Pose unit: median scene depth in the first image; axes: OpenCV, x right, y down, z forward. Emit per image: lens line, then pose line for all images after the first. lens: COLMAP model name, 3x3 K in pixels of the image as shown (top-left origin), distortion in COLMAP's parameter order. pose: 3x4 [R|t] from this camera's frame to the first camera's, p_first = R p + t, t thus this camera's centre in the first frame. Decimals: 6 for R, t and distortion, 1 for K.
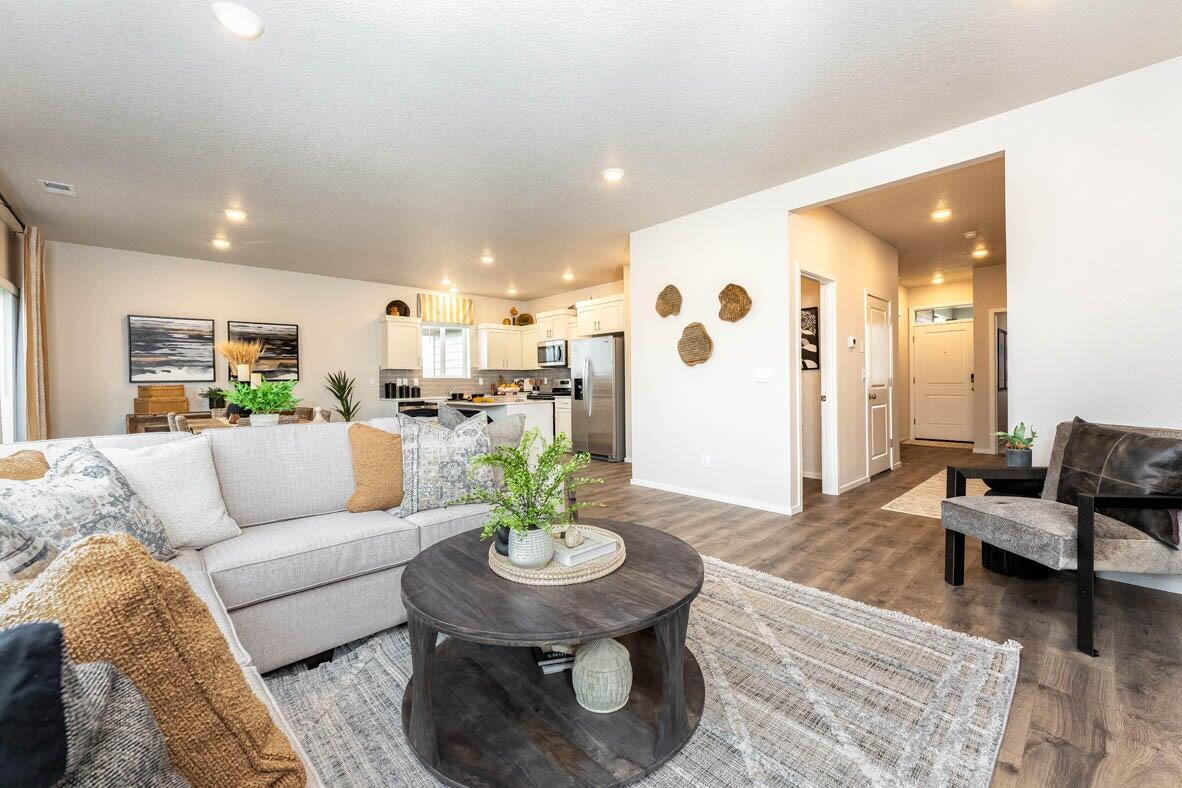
lens RADIAL K [[477.5, 0, 595.6], [0, 477.5, 385.4], [0, 0, 1]] dist [0.000617, 0.000010]
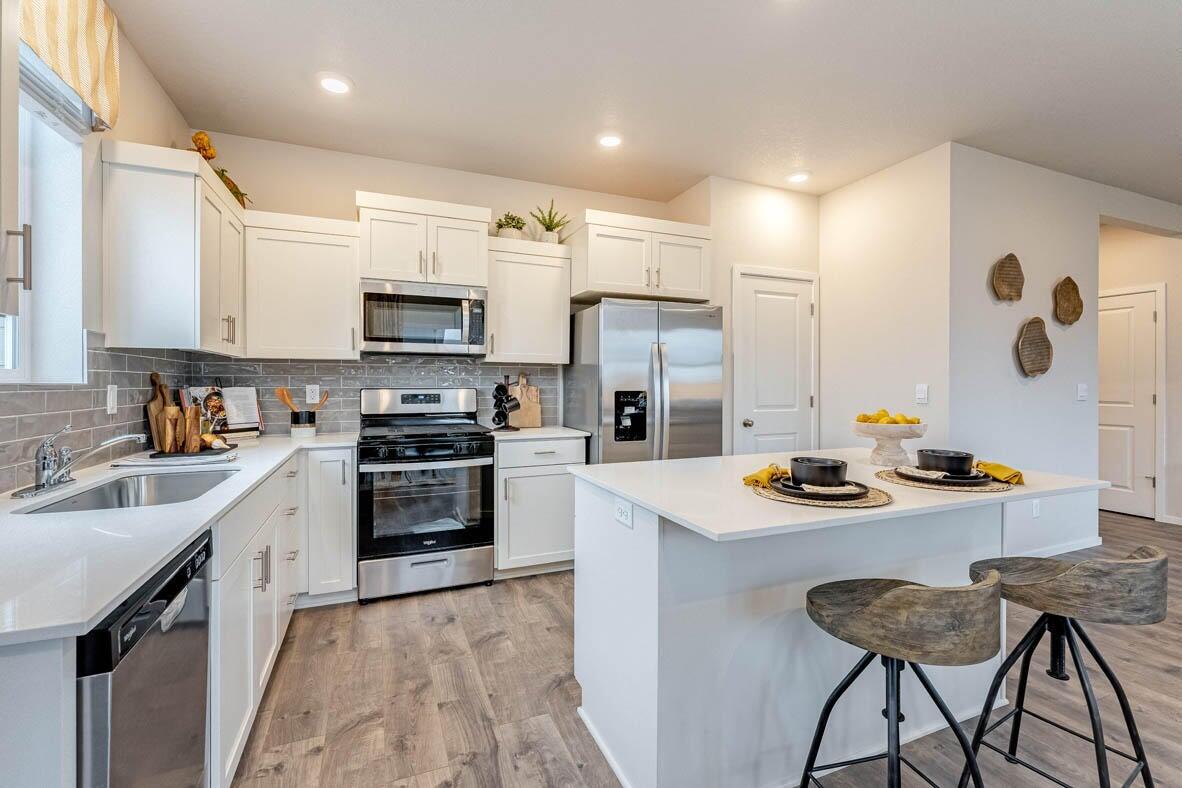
lens RADIAL K [[511.2, 0, 591.0], [0, 511.2, 394.0], [0, 0, 1]] dist [0.000380, 0.000024]
pose [[0.349745, -0.006132, 0.936825, -0.447511], [0.001490, 0.999981, 0.005990, -0.013423], [-0.936844, -0.000699, 0.349748, 0.817425]]
